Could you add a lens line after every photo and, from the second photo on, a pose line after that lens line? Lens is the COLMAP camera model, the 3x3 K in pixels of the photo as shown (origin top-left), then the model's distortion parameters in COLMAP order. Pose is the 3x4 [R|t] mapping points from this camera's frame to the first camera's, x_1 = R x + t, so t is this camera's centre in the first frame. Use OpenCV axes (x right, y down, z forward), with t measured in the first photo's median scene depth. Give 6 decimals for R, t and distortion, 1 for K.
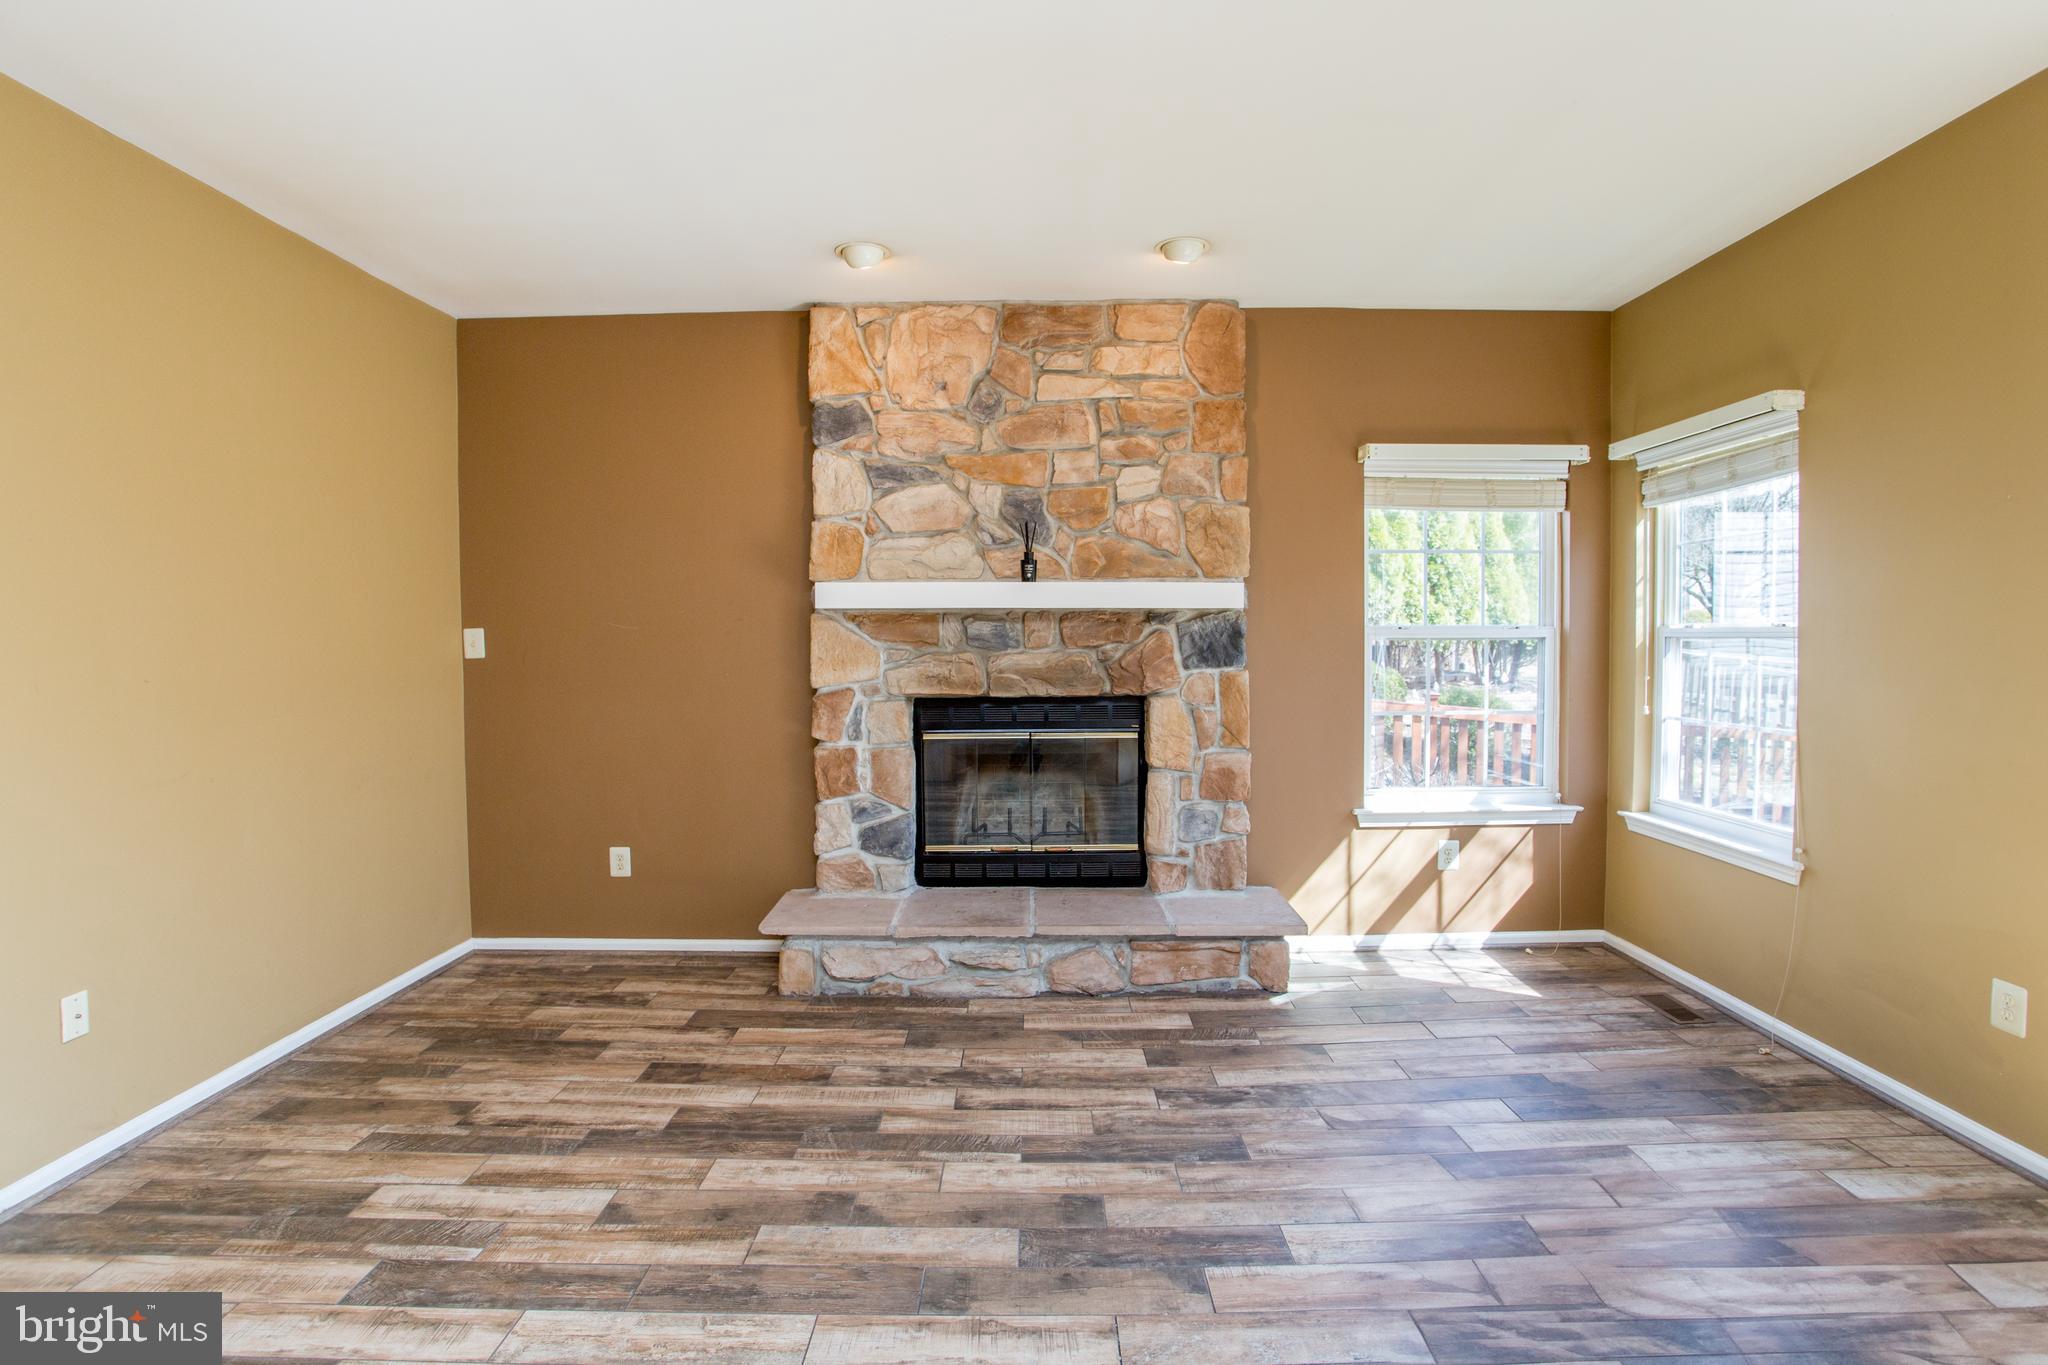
lens RADIAL K [[993.9, 0, 1026.8], [0, 993.9, 672.2], [0, 0, 1]] dist [-0.030544, 0.000727]
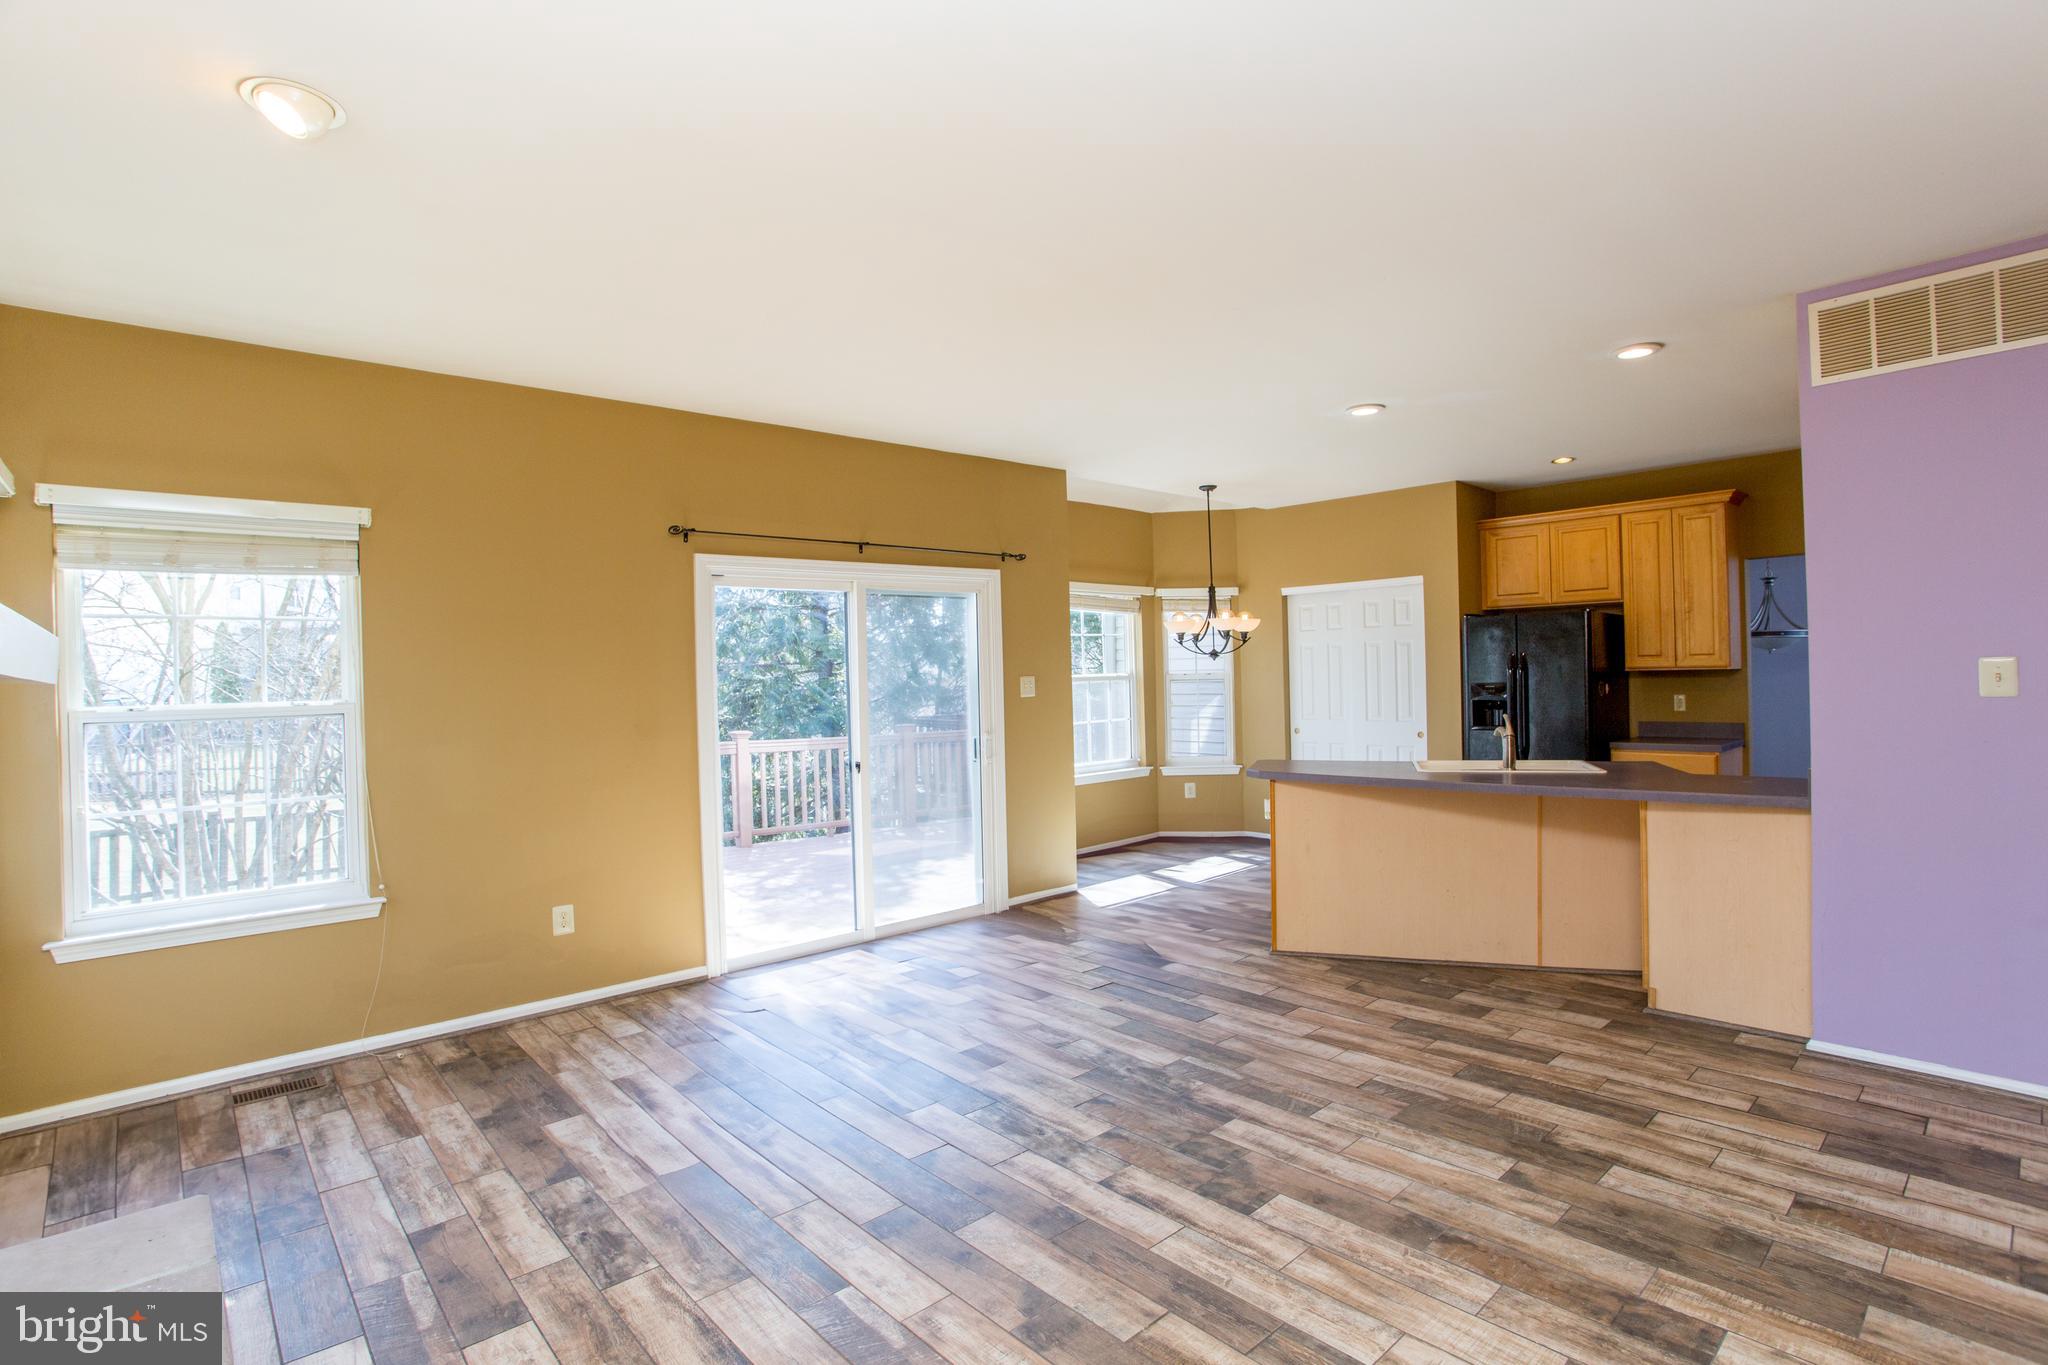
lens RADIAL K [[993.9, 0, 1026.8], [0, 993.9, 672.2], [0, 0, 1]] dist [-0.030544, 0.000727]
pose [[-0.676145, 0.026127, 0.736305, -0.771904], [0.057374, 0.998203, 0.017266, -0.068389], [-0.734531, 0.053919, -0.676430, 1.421314]]
